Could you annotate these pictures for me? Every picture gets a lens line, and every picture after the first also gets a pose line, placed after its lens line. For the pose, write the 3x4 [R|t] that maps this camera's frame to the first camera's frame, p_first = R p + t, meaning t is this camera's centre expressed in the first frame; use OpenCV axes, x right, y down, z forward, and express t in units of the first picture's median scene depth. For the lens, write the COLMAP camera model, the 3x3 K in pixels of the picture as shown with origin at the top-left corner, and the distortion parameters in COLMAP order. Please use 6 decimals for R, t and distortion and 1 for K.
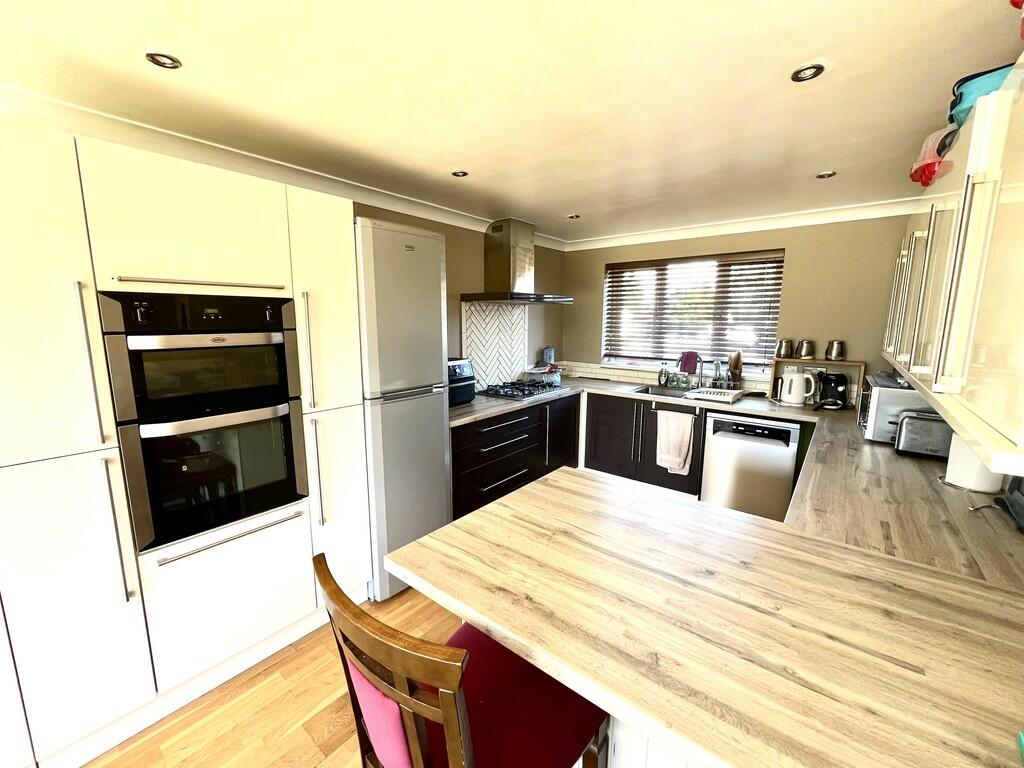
lens RADIAL K [[417.1, 0, 507.3], [0, 417.1, 385.9], [0, 0, 1]] dist [-0.005082, 0.000951]
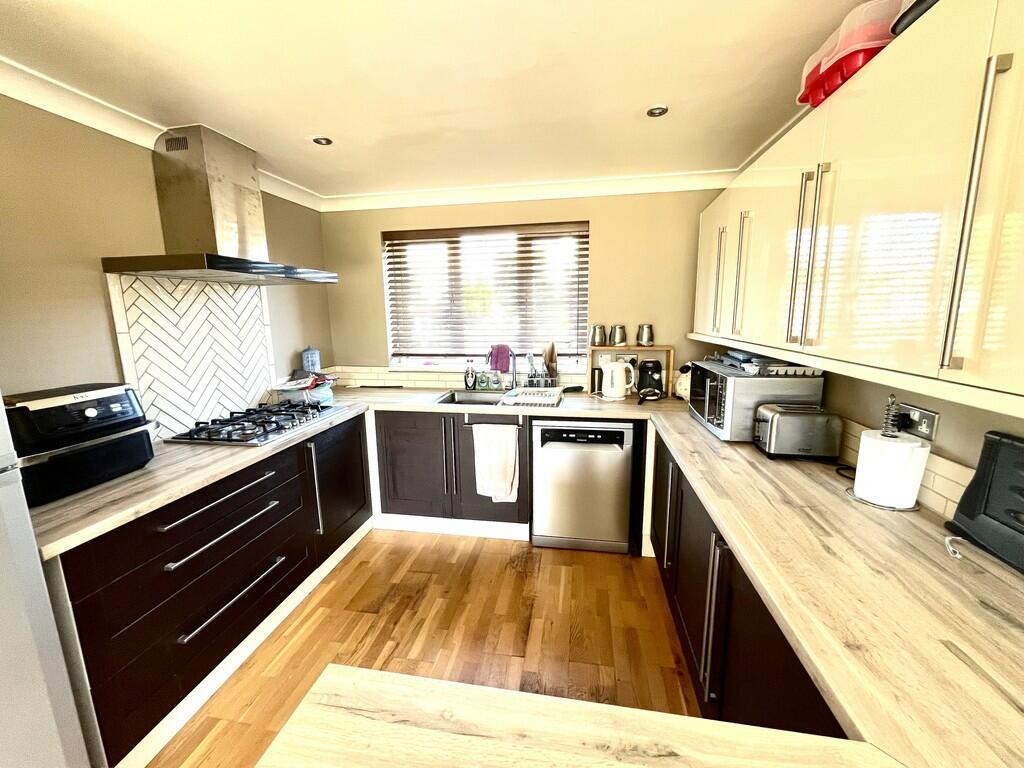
lens RADIAL K [[417.1, 0, 508.8], [0, 417.1, 387.0], [0, 0, 1]] dist [-0.005082, 0.000951]
pose [[0.872239, -0.103569, 0.477988, 0.067321], [0.095291, 0.994579, 0.041615, -0.036393], [-0.479707, 0.009250, 0.877380, 0.320086]]
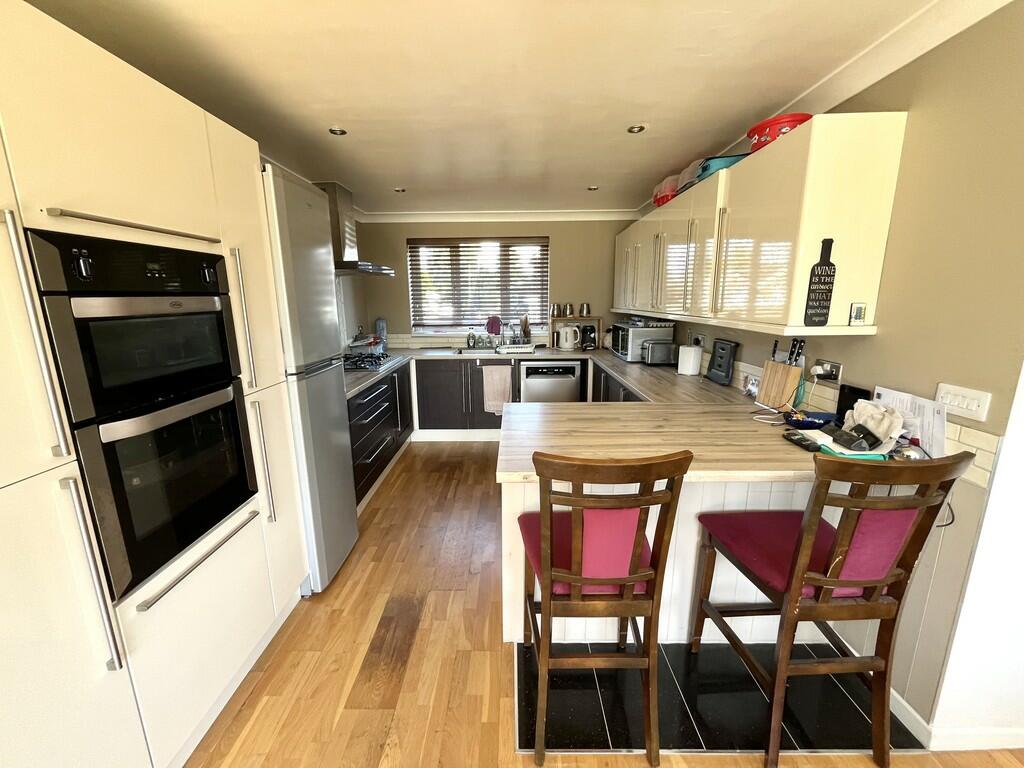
lens RADIAL K [[417.1, 0, 510.2], [0, 417.1, 386.0], [0, 0, 1]] dist [-0.005082, 0.000951]
pose [[0.780720, -0.142773, 0.608352, -0.331724], [0.112469, 0.989755, 0.087948, 0.019328], [-0.614676, -0.000242, 0.788780, 0.004472]]
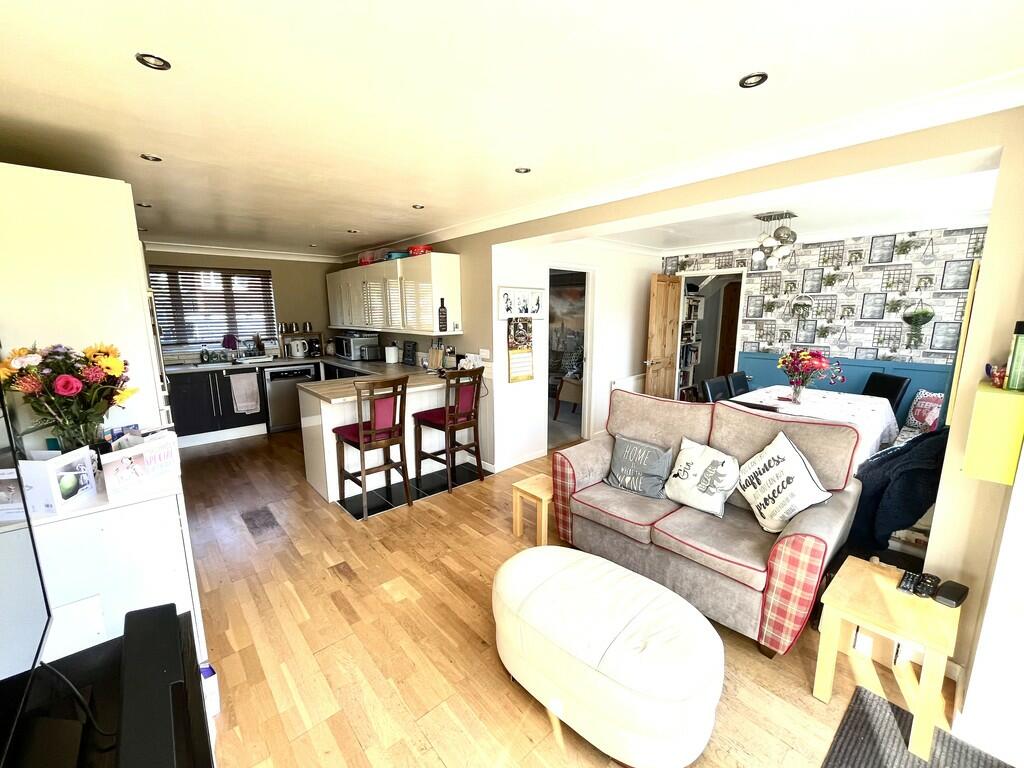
lens RADIAL K [[417.1, 0, 507.5], [0, 417.1, 382.4], [0, 0, 1]] dist [-0.005082, 0.000951]
pose [[0.171188, -0.175740, 0.969438, -0.930551], [0.163391, 0.975402, 0.147969, 0.028358], [-0.971596, 0.133067, 0.195691, -0.235317]]
